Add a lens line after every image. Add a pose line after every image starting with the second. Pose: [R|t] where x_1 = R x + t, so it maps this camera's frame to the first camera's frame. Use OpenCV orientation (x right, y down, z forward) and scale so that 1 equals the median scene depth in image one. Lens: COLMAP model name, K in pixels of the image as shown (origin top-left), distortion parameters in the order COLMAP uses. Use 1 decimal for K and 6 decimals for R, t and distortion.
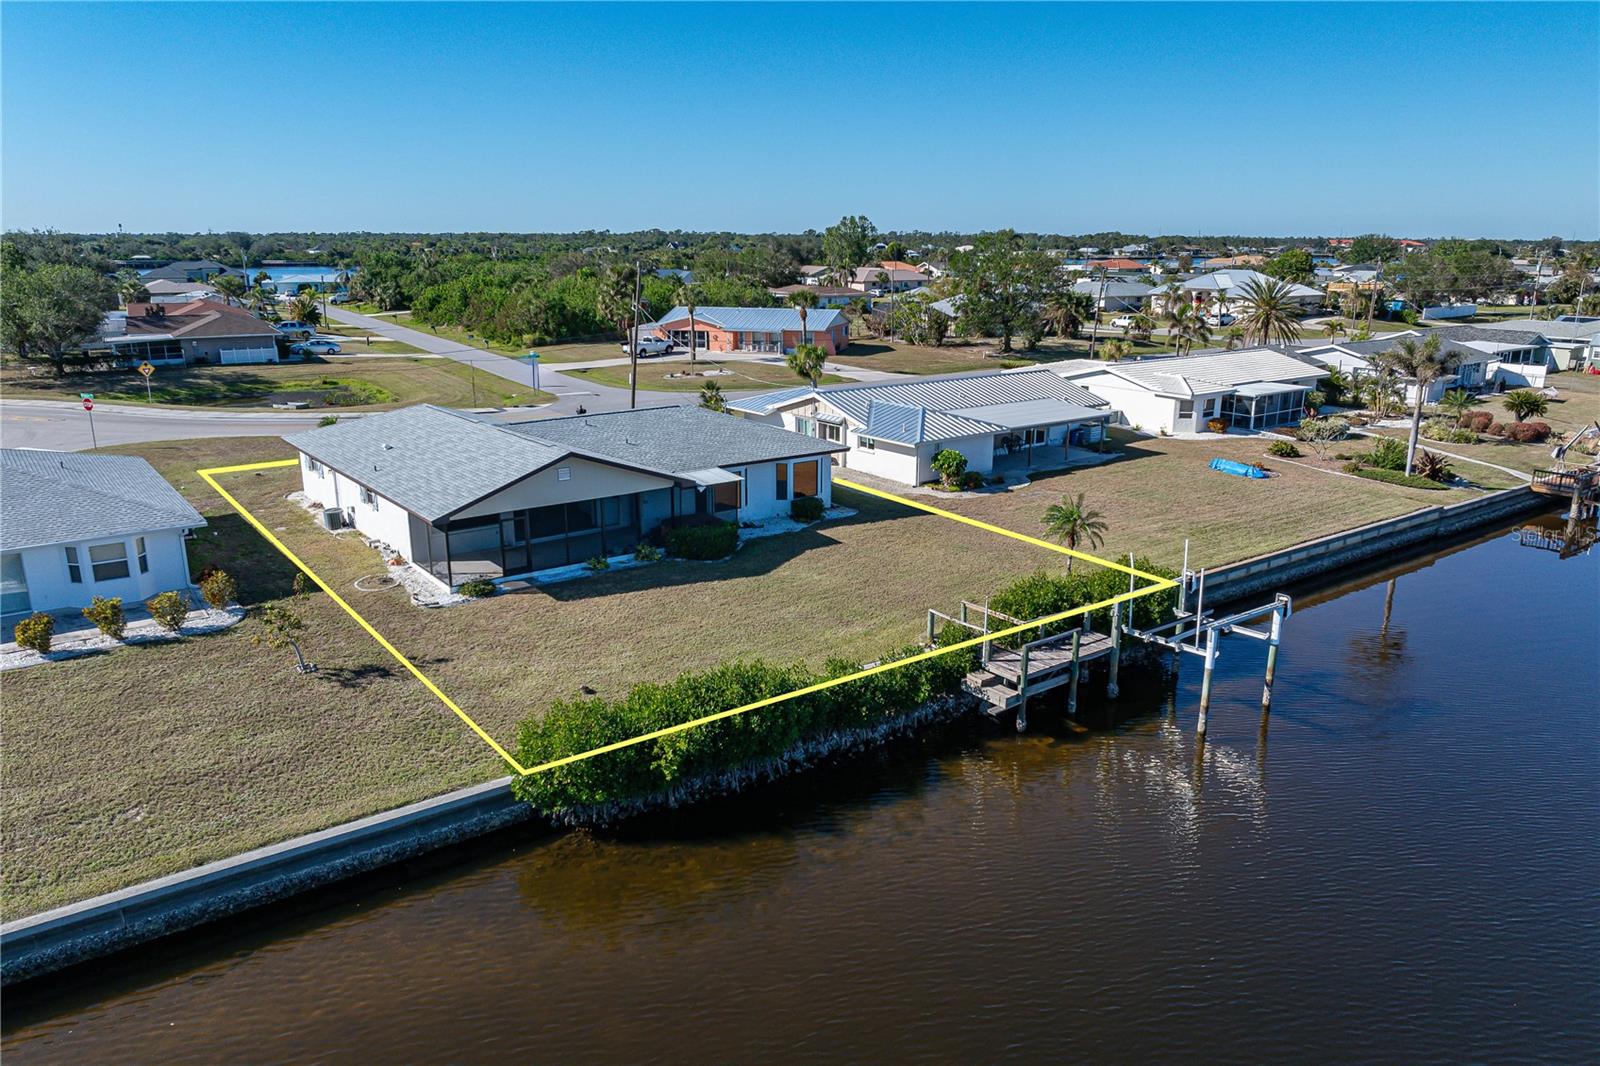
lens RADIAL K [[1127.7, 0, 800.0], [0, 1127.7, 533.0], [0, 0, 1]] dist [-0.021857, -0.001735]
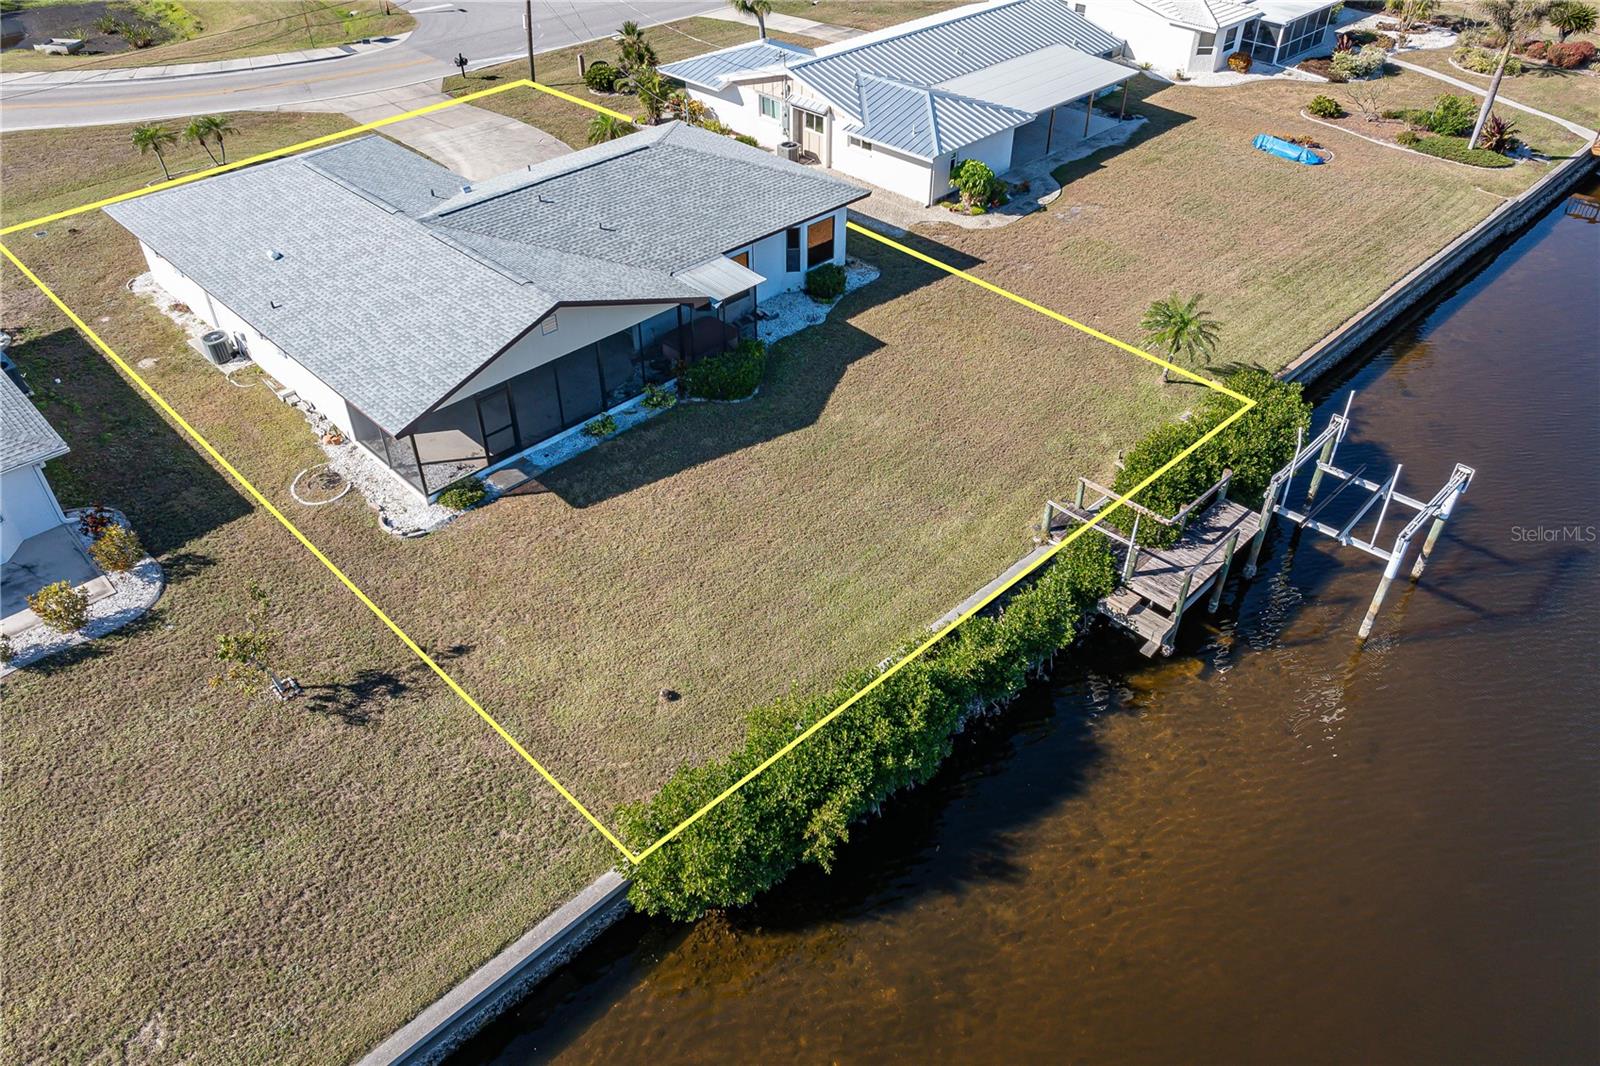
lens RADIAL K [[1132.4, 0, 804.0], [0, 1132.4, 510.0], [0, 0, 1]] dist [-0.025666, 0.013152]
pose [[0.990286, -0.085936, 0.109311, -0.124695], [0.036935, 0.920481, 0.389037, -0.208338], [-0.134051, -0.381220, 0.914714, 0.226779]]
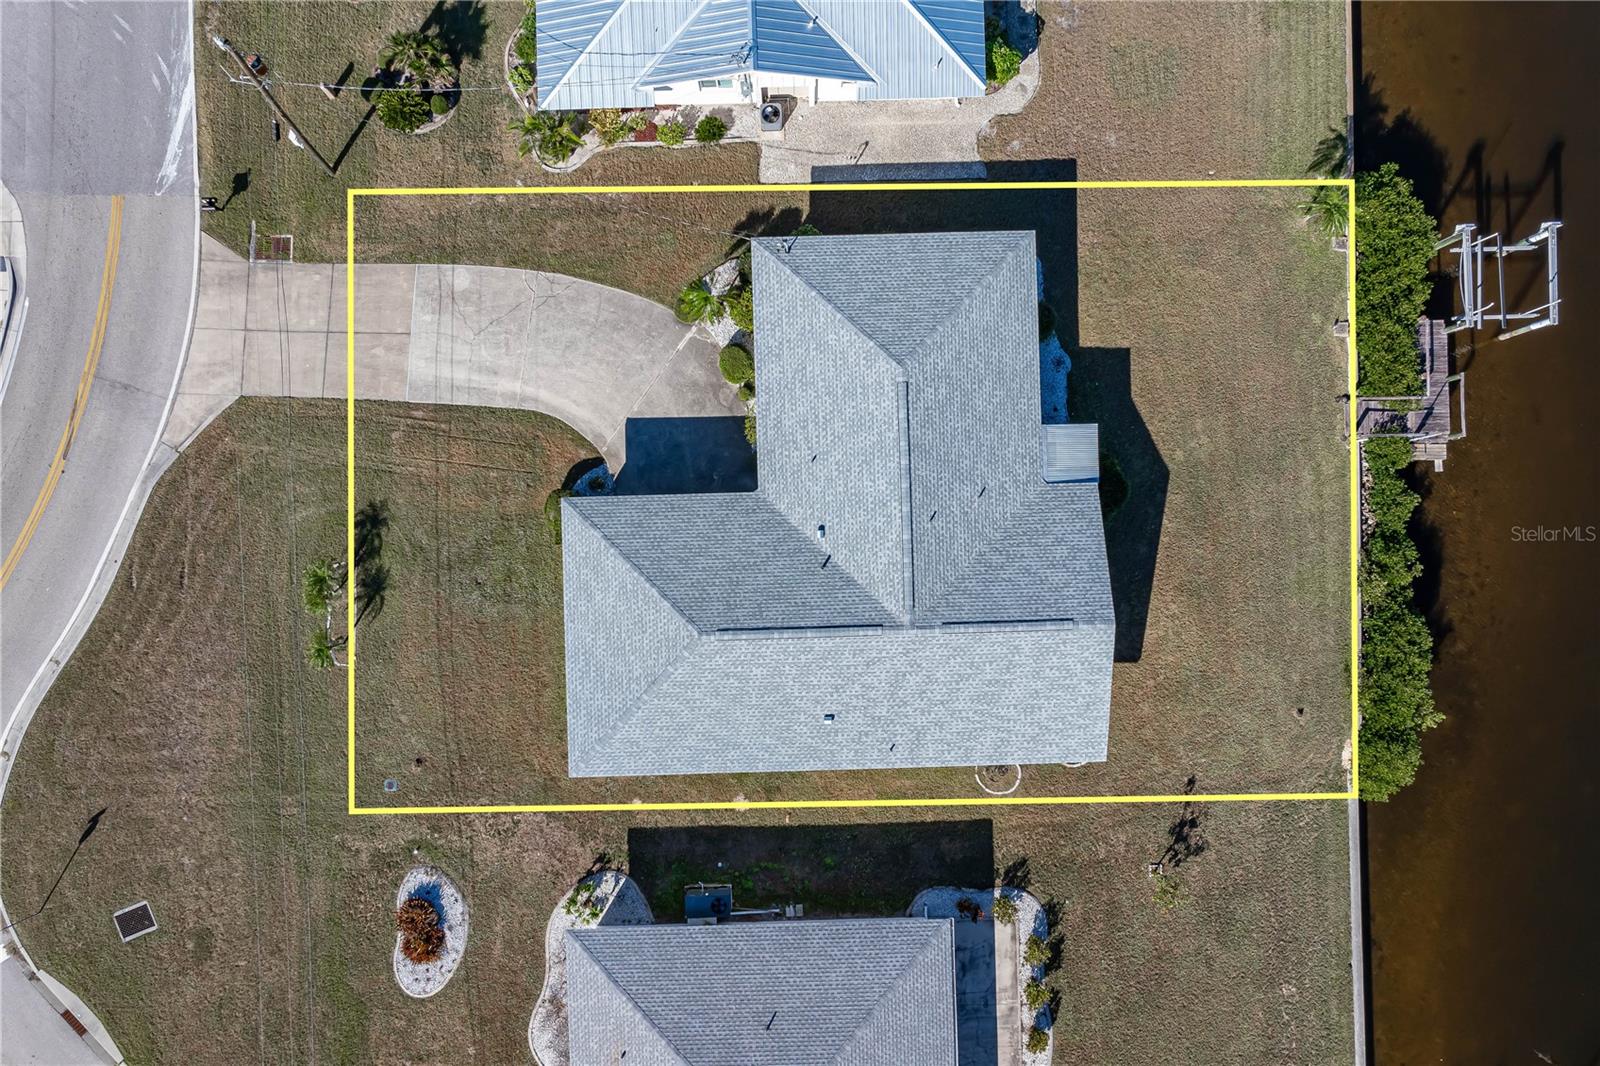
lens RADIAL K [[1132.4, 0, 804.0], [0, 1132.4, 510.0], [0, 0, 1]] dist [-0.025666, 0.013152]
pose [[0.586363, -0.810014, 0.007512, -0.260634], [0.202393, 0.155477, 0.966884, -1.023037], [-0.784357, -0.565424, 0.255107, 0.929216]]
